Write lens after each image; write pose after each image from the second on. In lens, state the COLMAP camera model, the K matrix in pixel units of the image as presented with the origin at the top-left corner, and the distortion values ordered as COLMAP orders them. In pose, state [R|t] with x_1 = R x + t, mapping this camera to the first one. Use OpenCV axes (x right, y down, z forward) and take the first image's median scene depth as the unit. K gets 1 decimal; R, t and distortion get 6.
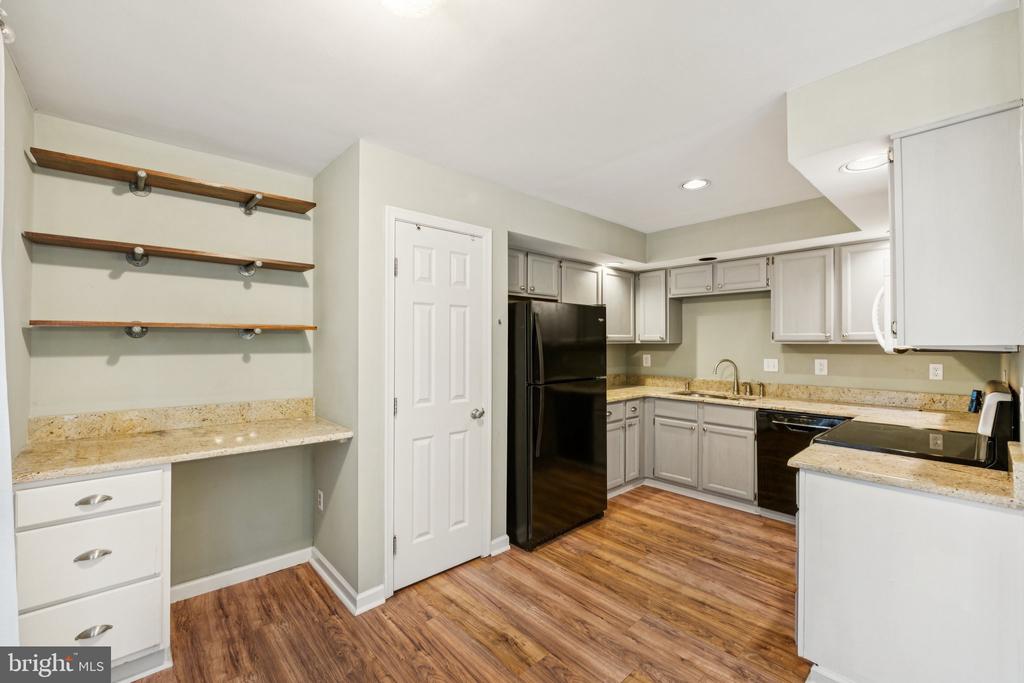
lens RADIAL K [[425.5, 0, 512.6], [0, 425.5, 337.7], [0, 0, 1]] dist [-0.009097, 0.000008]
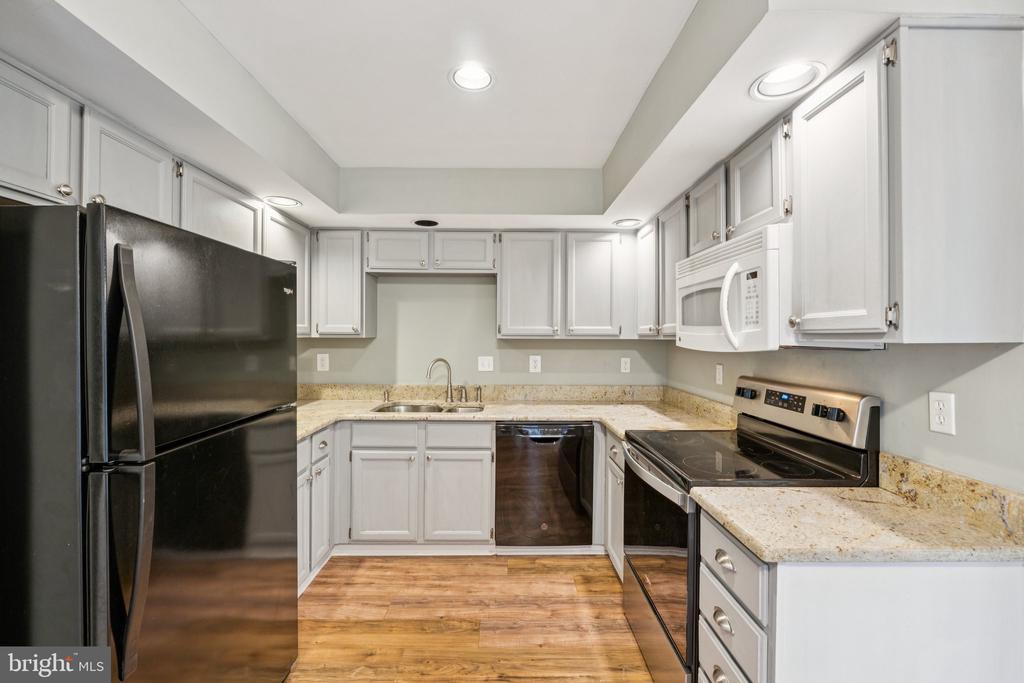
lens RADIAL K [[425.5, 0, 509.3], [0, 425.5, 338.1], [0, 0, 1]] dist [-0.009097, 0.000008]
pose [[0.666123, 0.000551, 0.745841, 0.009952], [-0.012389, 0.999870, 0.010326, 0.005554], [-0.745739, -0.016119, 0.666043, 0.542535]]
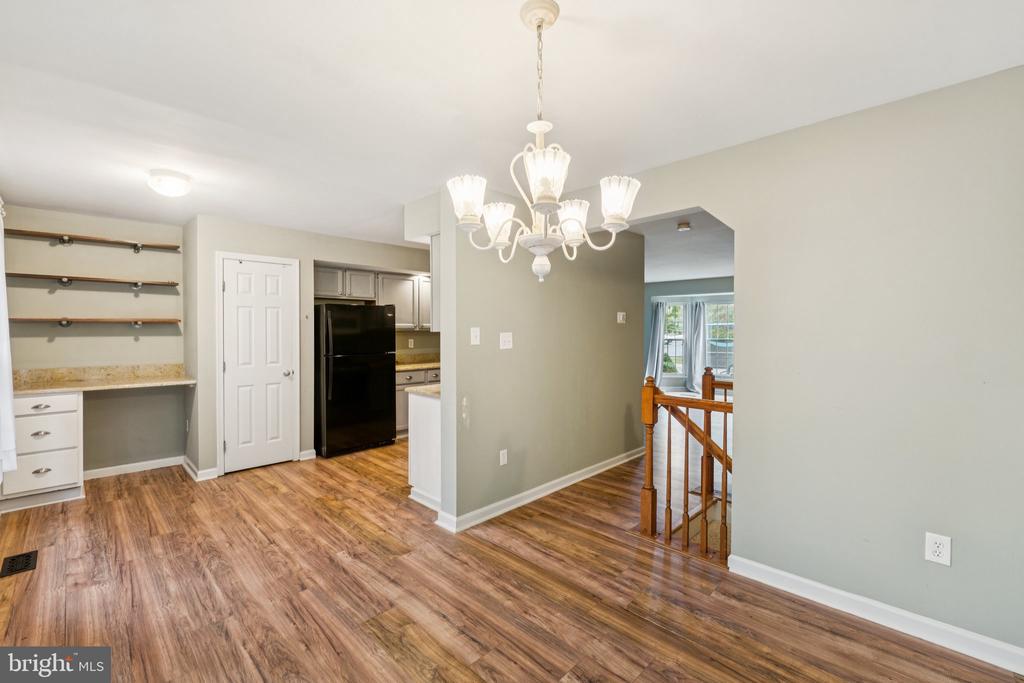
lens RADIAL K [[425.5, 0, 512.5], [0, 425.5, 331.6], [0, 0, 1]] dist [-0.009097, 0.000008]
pose [[0.998028, 0.000608, 0.062772, 0.632402], [-0.001683, 0.999853, 0.017077, -0.010137], [-0.062752, -0.017149, 0.997882, -0.639393]]
